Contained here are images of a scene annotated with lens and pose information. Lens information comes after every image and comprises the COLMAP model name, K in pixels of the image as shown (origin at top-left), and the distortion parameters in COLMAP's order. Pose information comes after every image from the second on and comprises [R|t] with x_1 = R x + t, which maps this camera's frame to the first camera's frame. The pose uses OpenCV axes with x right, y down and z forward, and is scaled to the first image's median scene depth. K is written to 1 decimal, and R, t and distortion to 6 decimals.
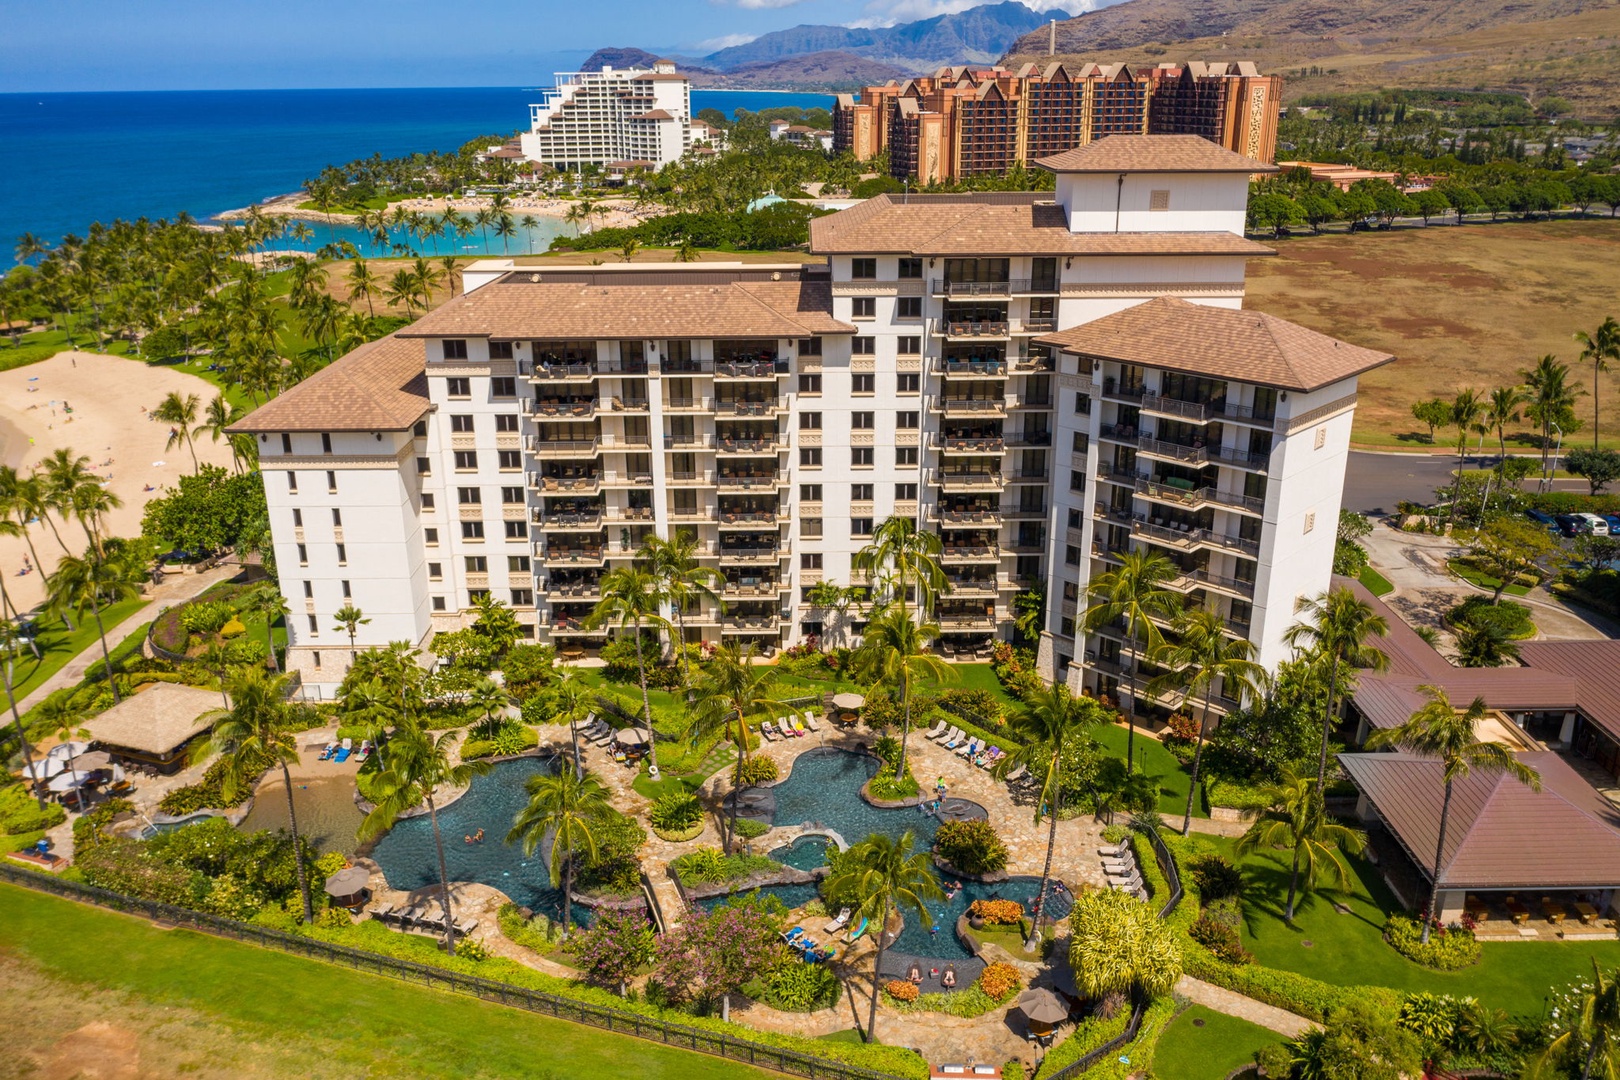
lens RADIAL K [[1287.8, 0, 807.6], [0, 1287.8, 529.8], [0, 0, 1]] dist [-0.018412, 0.002333]
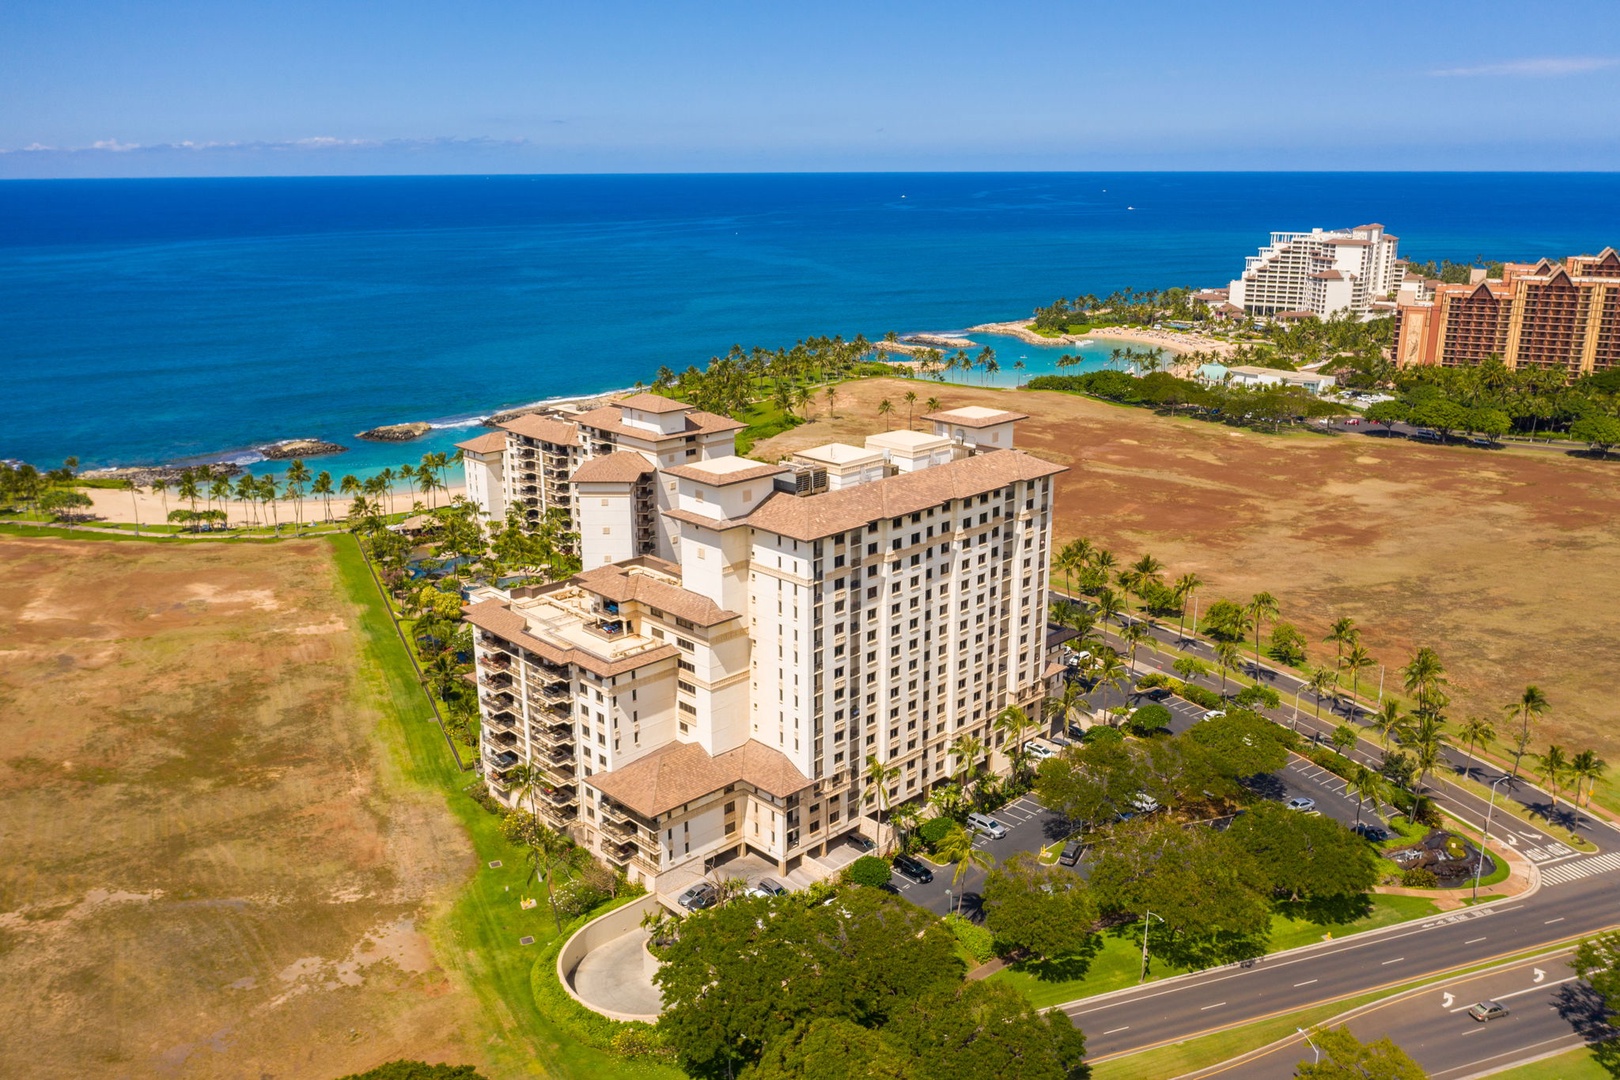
lens RADIAL K [[1287.8, 0, 807.6], [0, 1287.8, 529.8], [0, 0, 1]] dist [-0.018412, 0.002333]
pose [[0.690716, 0.200788, -0.694691, 2.335228], [-0.239415, 0.969995, 0.042314, -0.205670], [0.682342, 0.137092, 0.718063, -0.689278]]
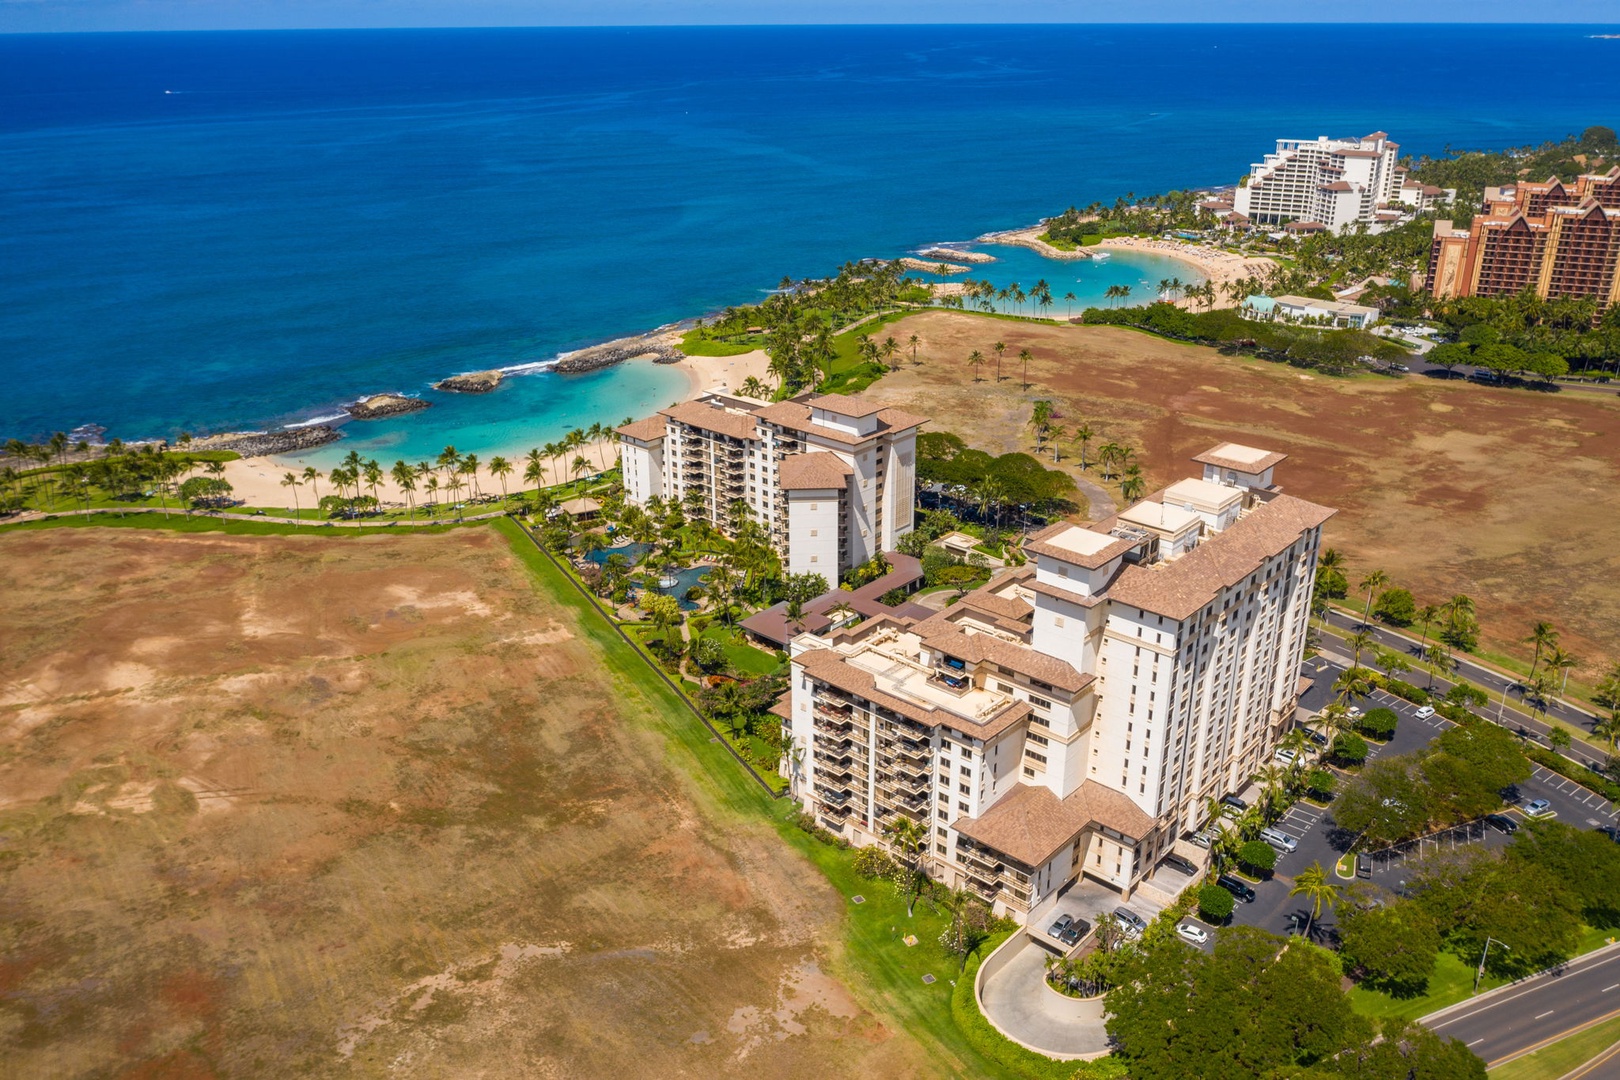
lens RADIAL K [[1287.8, 0, 807.6], [0, 1287.8, 529.8], [0, 0, 1]] dist [-0.018412, 0.002333]
pose [[0.737537, 0.252773, -0.626214, 1.955661], [-0.221981, 0.966520, 0.128696, -0.345004], [0.637780, 0.044090, 0.768956, -1.181392]]
